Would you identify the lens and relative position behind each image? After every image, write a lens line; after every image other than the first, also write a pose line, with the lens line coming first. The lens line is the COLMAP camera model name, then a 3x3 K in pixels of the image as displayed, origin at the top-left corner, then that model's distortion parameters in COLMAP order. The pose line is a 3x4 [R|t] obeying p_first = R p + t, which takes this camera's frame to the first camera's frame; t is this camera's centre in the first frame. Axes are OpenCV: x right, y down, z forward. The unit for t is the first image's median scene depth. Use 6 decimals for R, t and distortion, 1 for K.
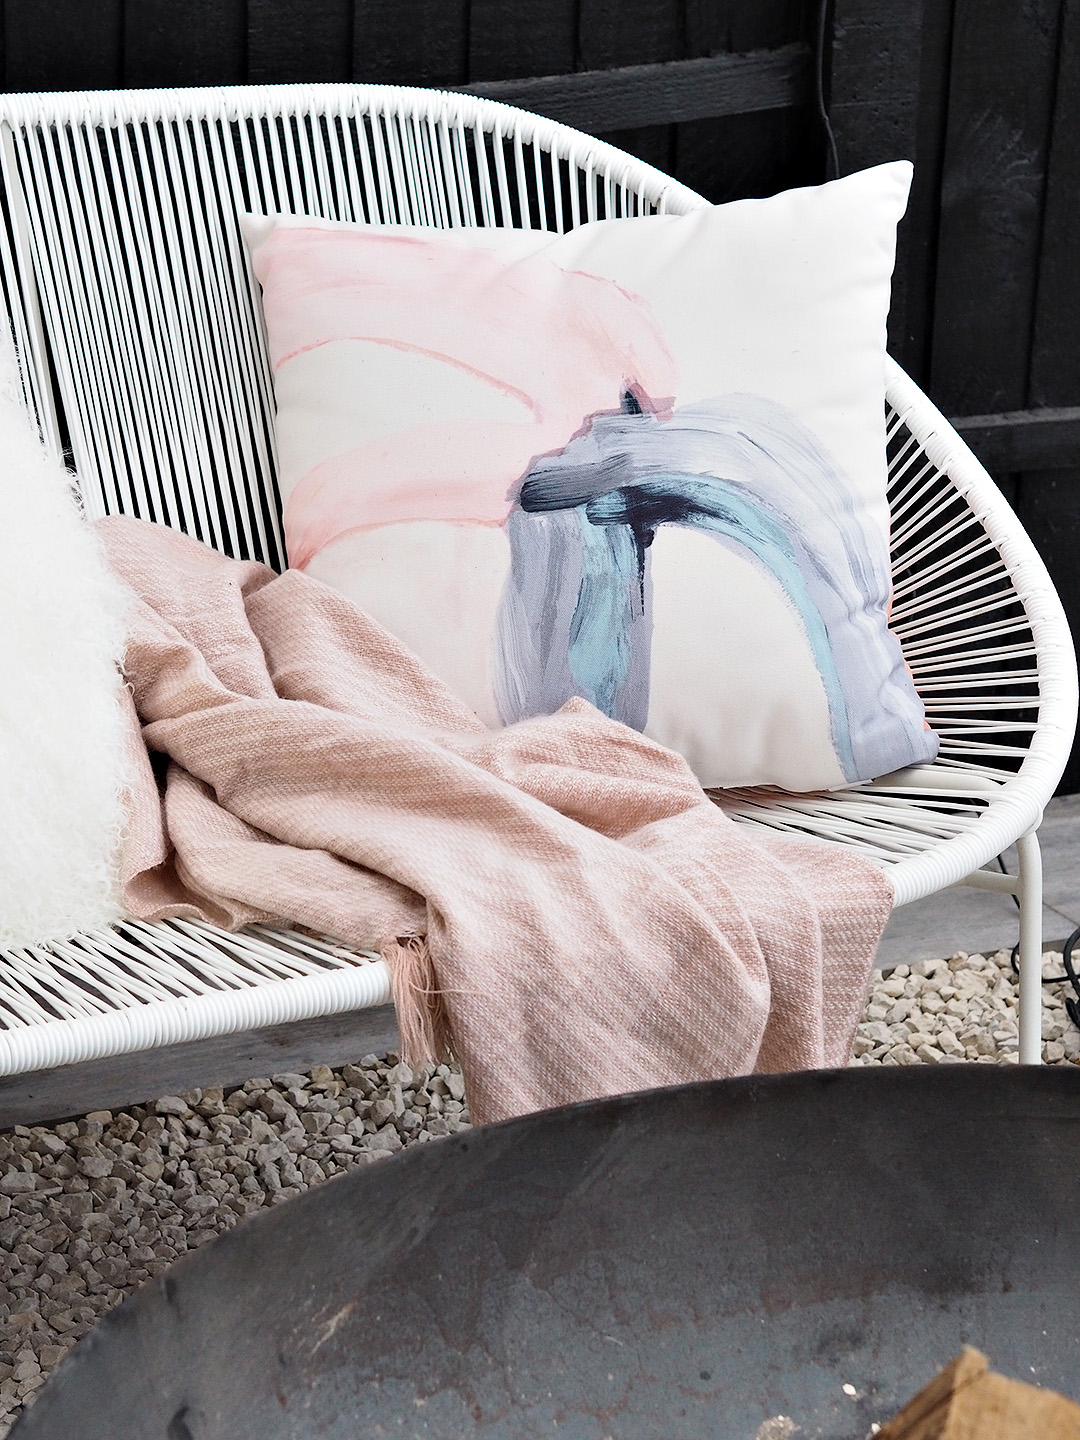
lens RADIAL K [[3922.7, 0, 543.4], [0, 3922.7, 719.8], [0, 0, 1]] dist [0.116516, 0.000000]
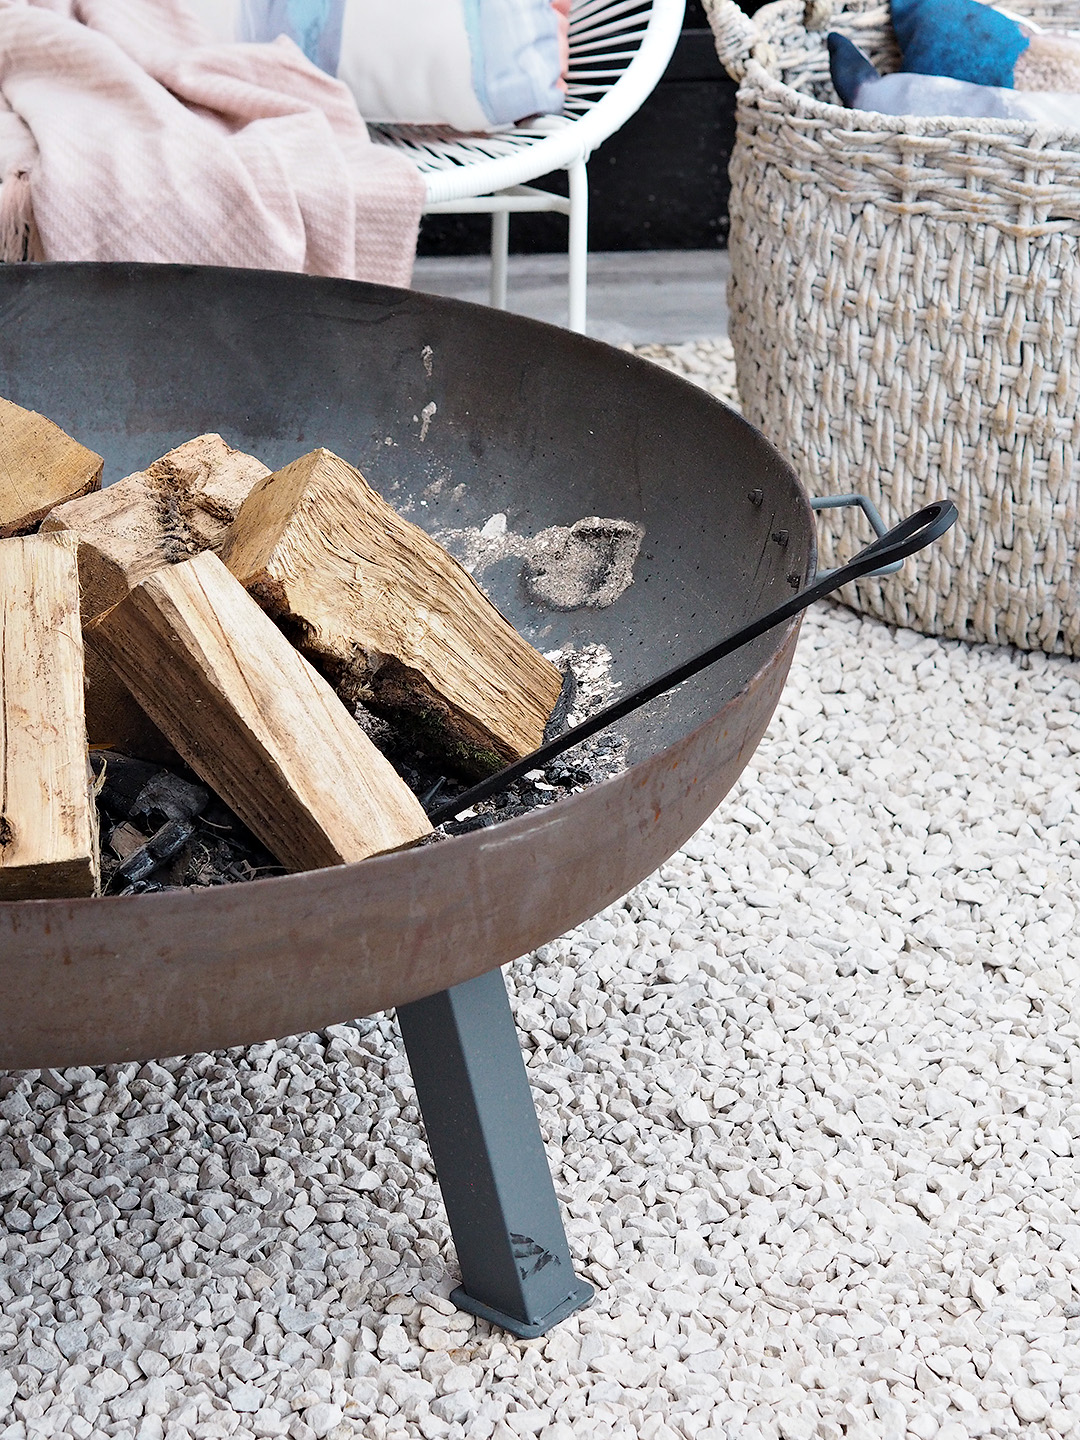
lens RADIAL K [[3922.7, 0, 538.7], [0, 3922.7, 713.5], [0, 0, 1]] dist [0.116516, 0.000000]
pose [[0.950440, 0.130248, -0.282312, 0.515773], [-0.103955, 0.988889, 0.106258, 0.073197], [0.293015, -0.071644, 0.953420, -0.253178]]
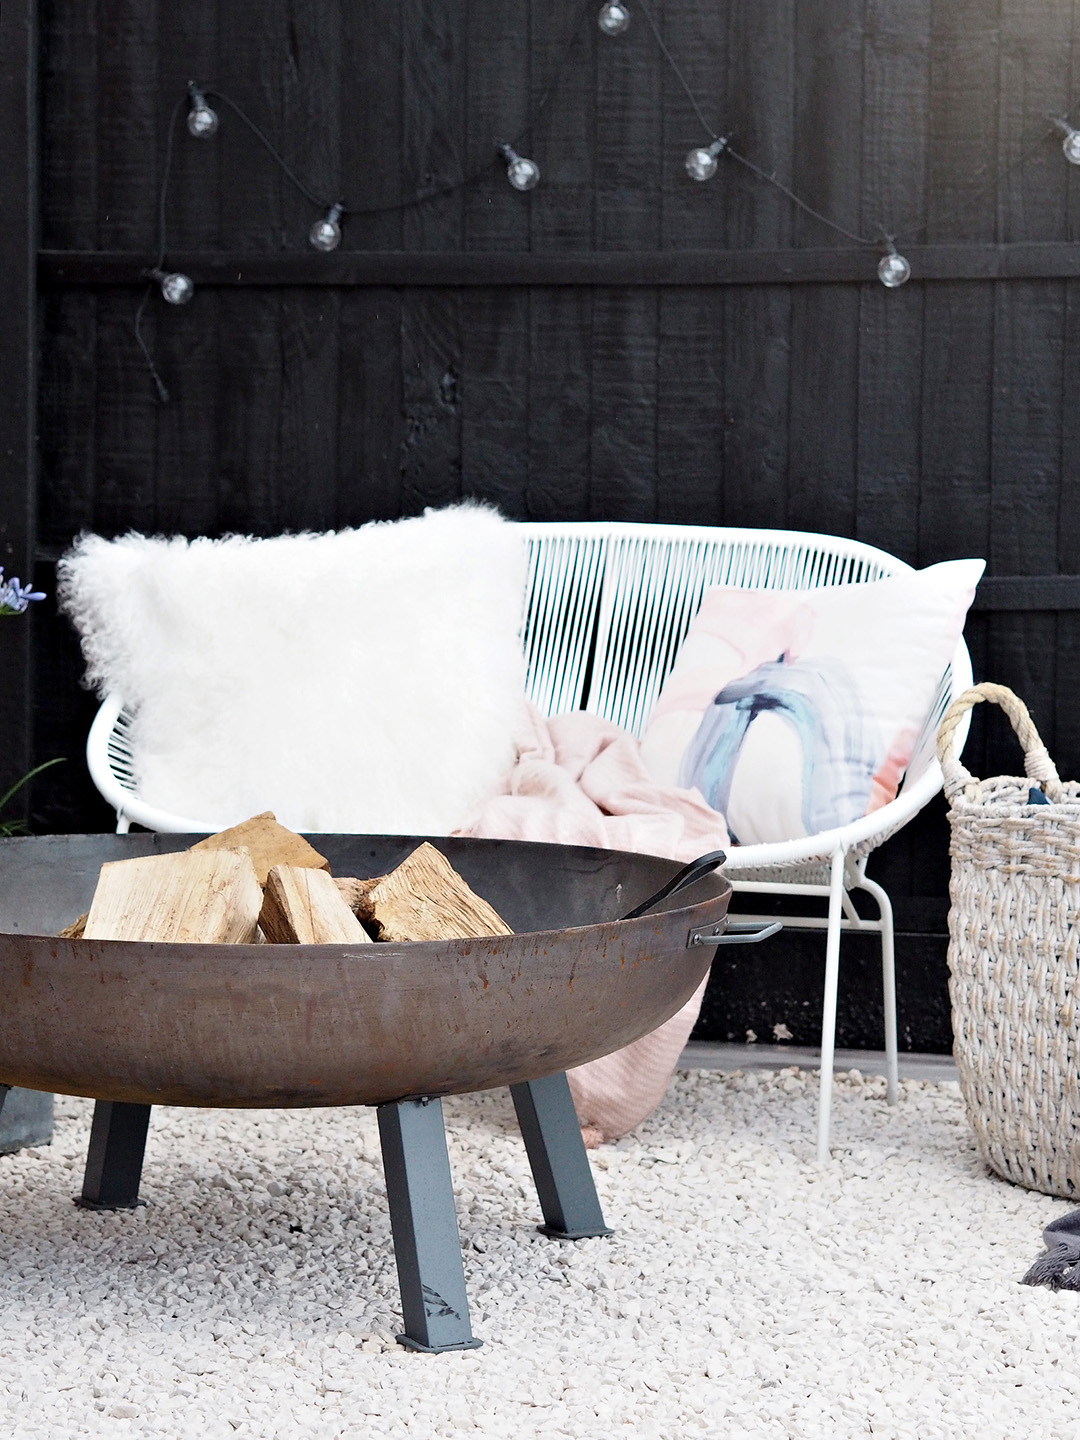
lens RADIAL K [[3922.7, 0, 538.3], [0, 3922.7, 723.2], [0, 0, 1]] dist [0.116516, 0.000000]
pose [[0.758595, 0.044857, -0.650016, 1.292390], [-0.224341, 0.954609, -0.195938, 0.386339], [0.611722, 0.294463, 0.734225, -0.525212]]
